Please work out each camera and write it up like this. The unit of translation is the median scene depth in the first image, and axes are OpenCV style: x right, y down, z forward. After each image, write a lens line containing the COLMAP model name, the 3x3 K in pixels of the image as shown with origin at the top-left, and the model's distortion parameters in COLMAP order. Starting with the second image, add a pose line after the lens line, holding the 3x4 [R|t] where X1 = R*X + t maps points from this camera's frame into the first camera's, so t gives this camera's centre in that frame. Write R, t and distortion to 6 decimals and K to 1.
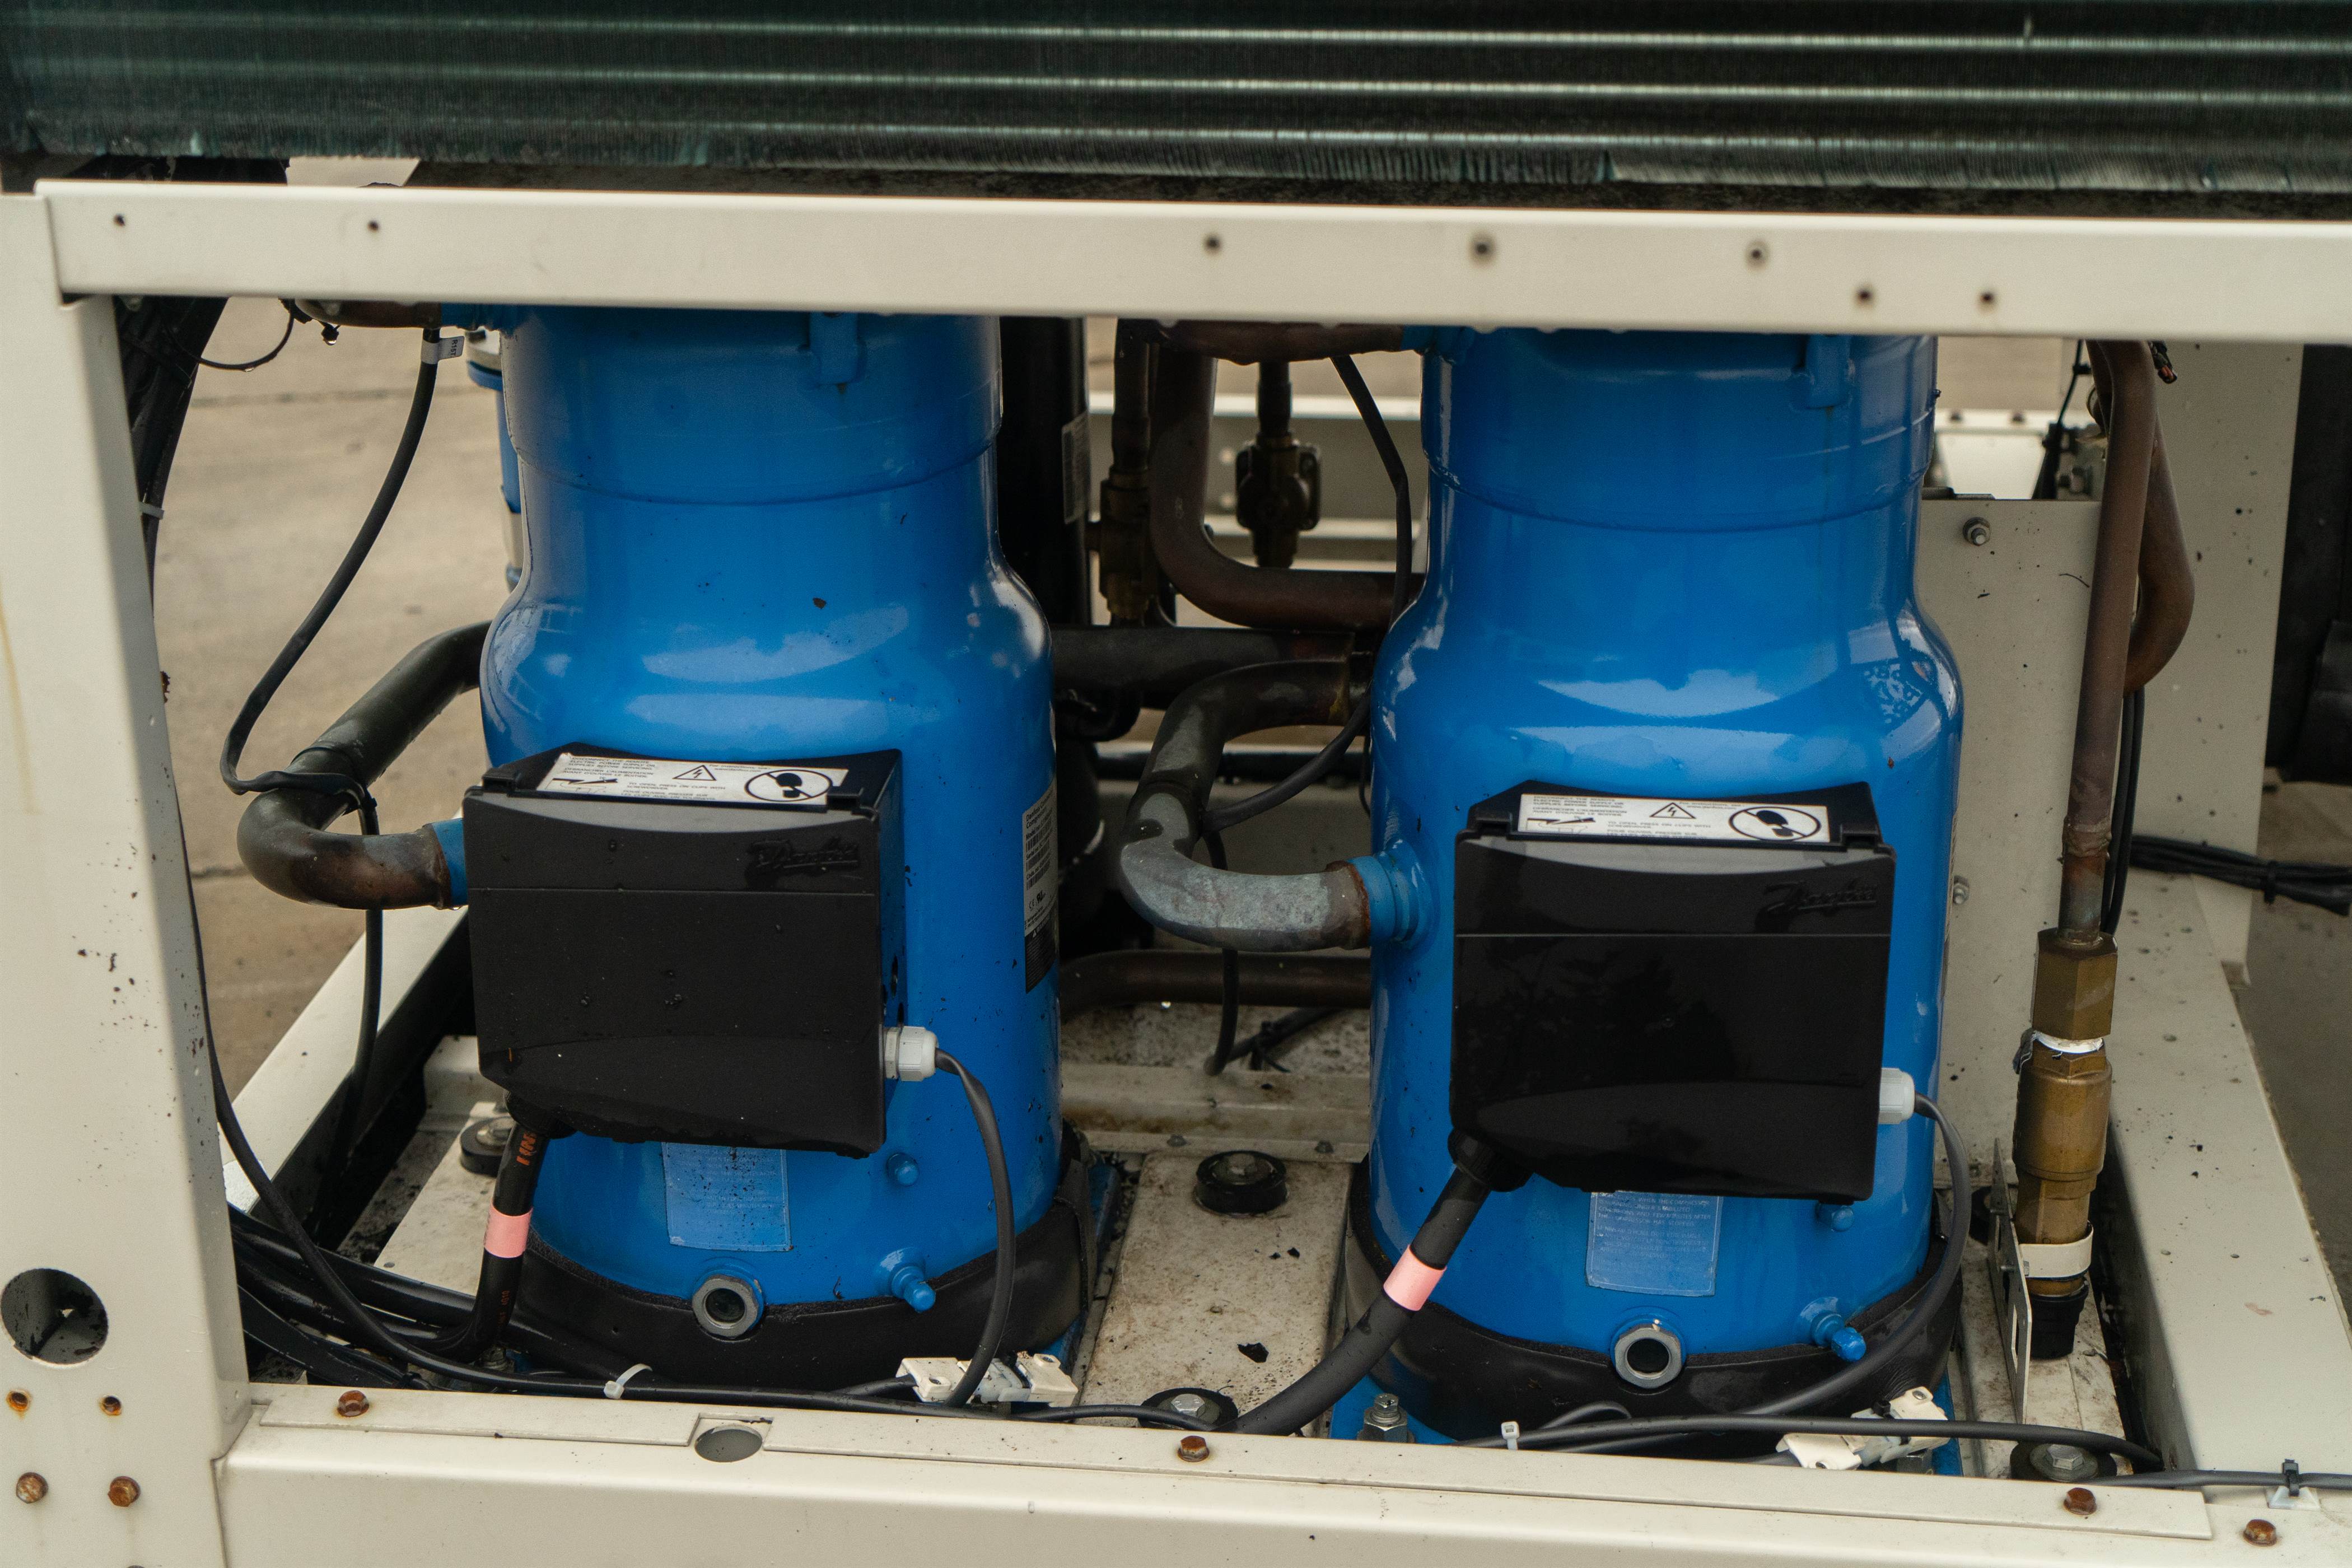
lens RADIAL K [[3619.8, 0, 1178.6], [0, 3619.8, 784.0], [0, 0, 1]] dist [0.047077, 0.000000]
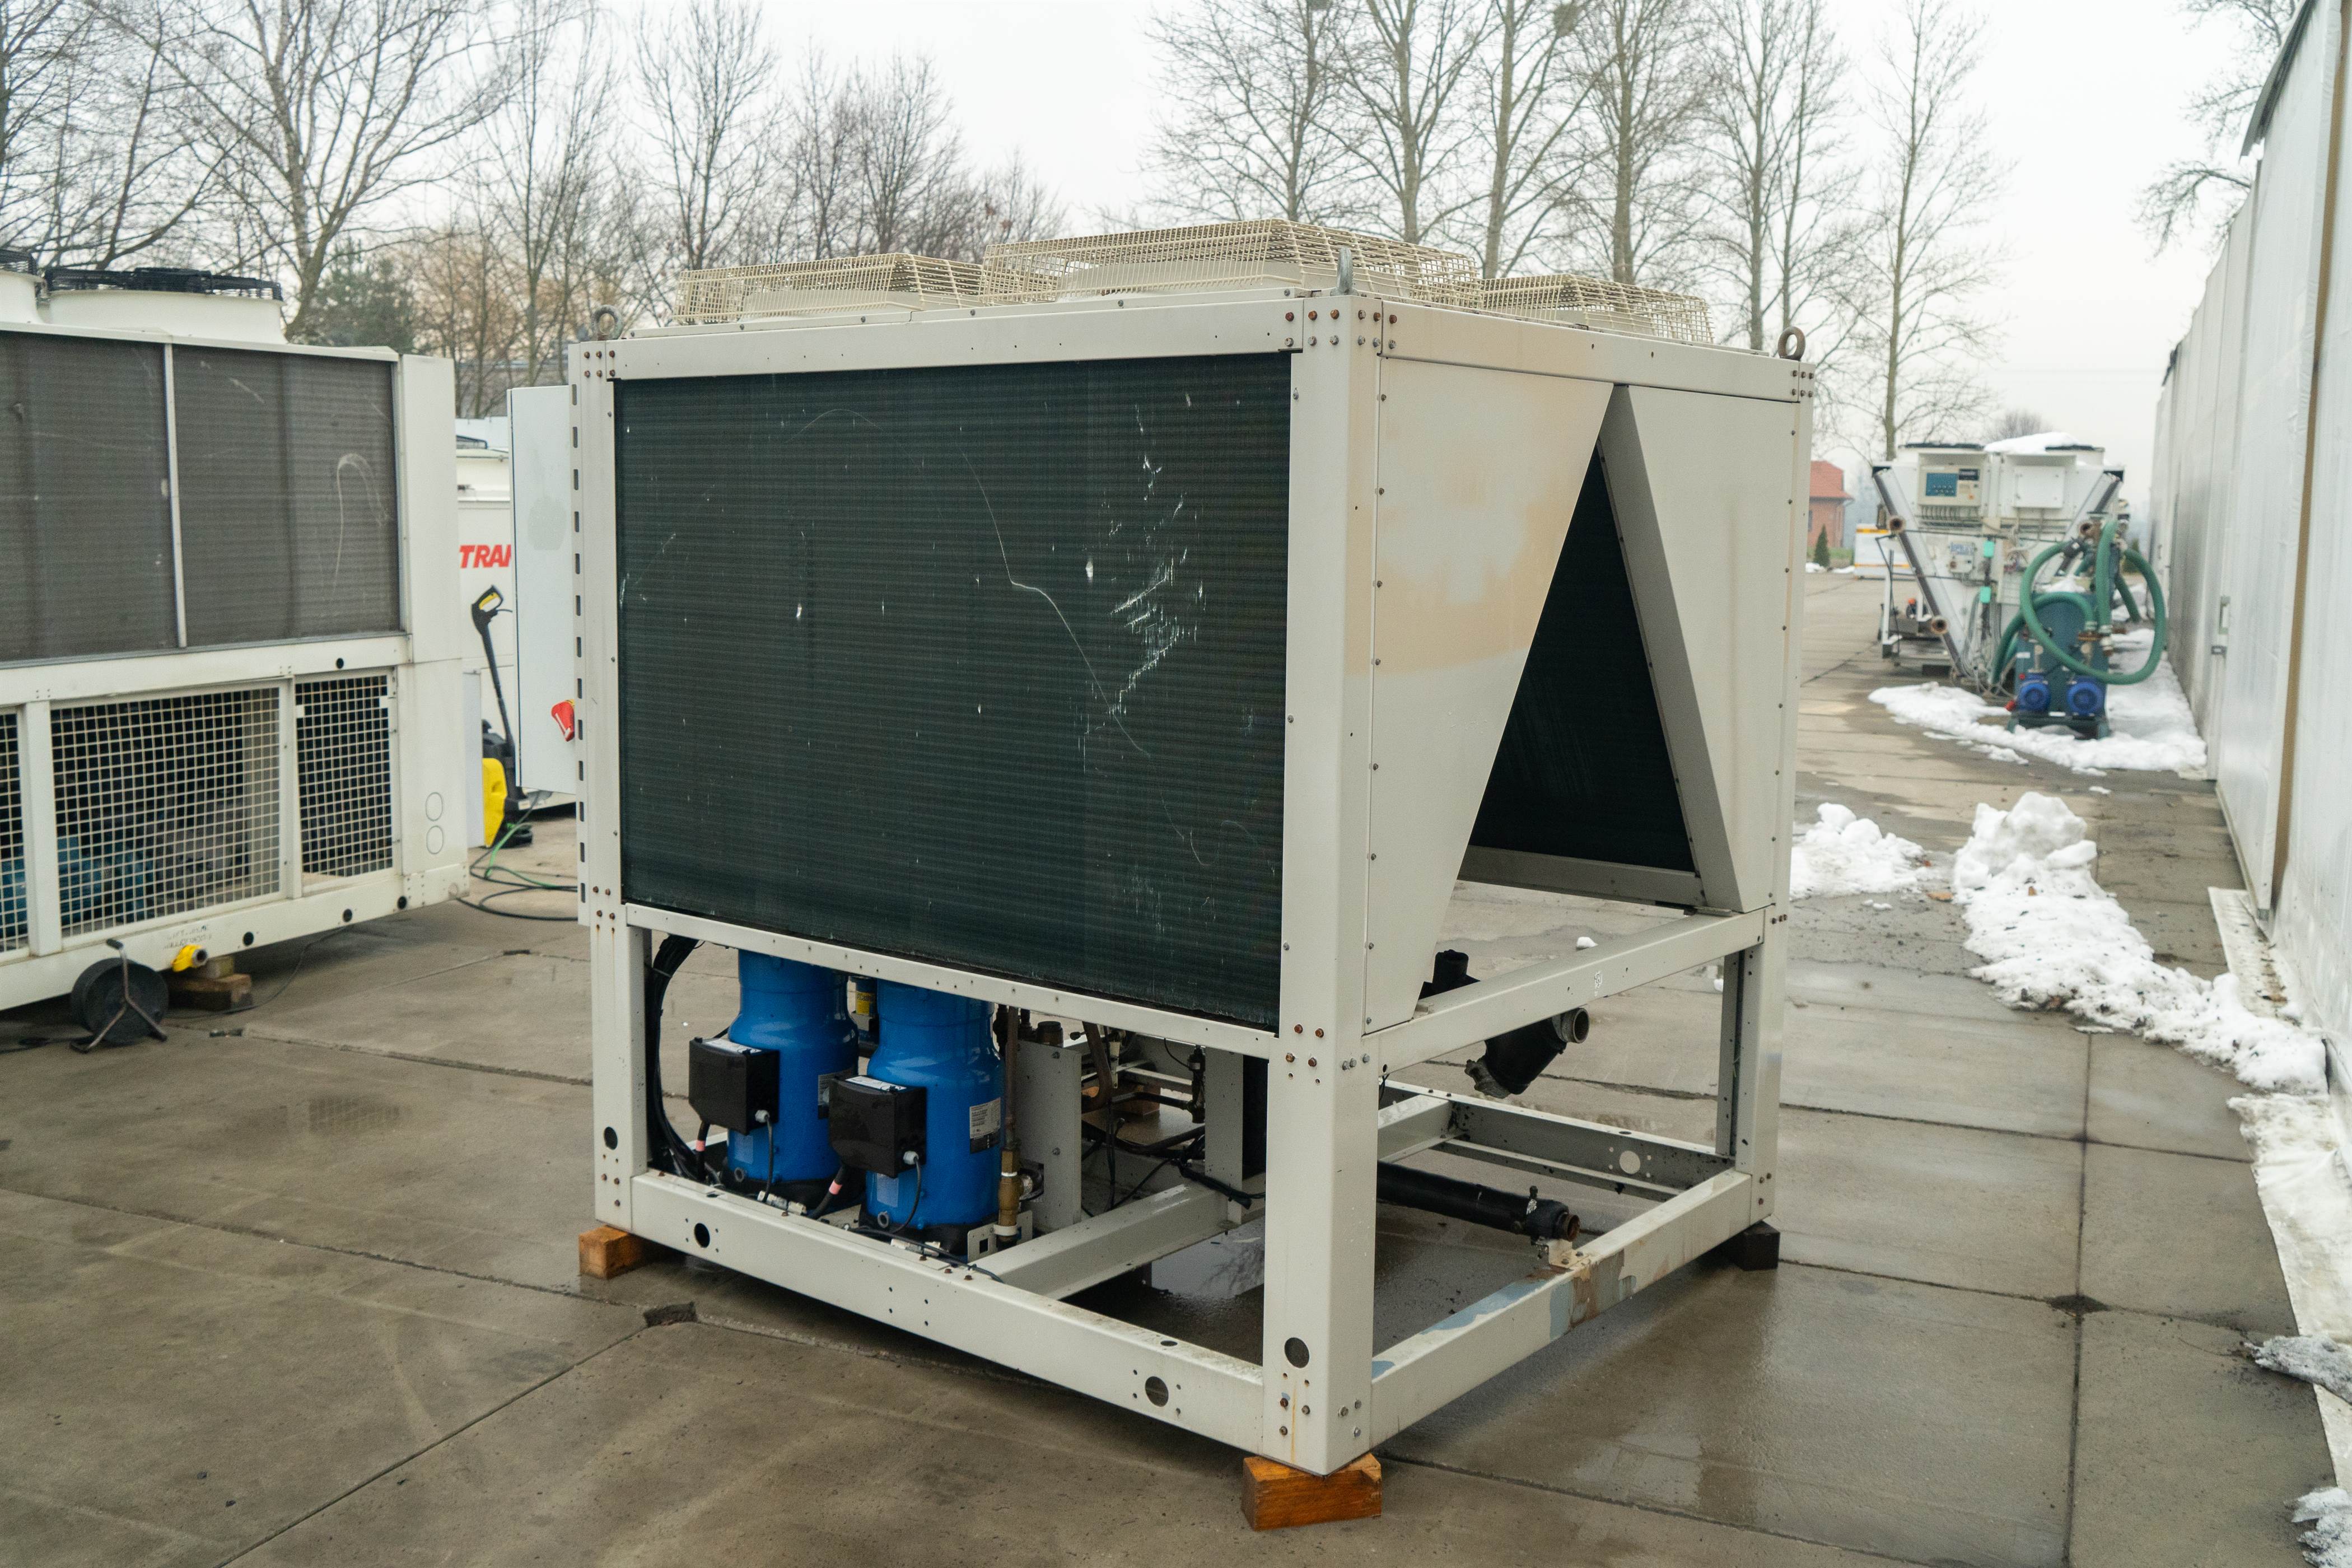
lens RADIAL K [[2141.7, 0, 1175.1], [0, 2141.7, 785.9], [0, 0, 1]] dist [0.004035, 0.000000]
pose [[0.847980, 0.086883, -0.522859, 1.724371], [-0.220928, 0.954631, -0.199674, 0.099233], [0.481789, 0.284834, 0.828703, -1.097304]]
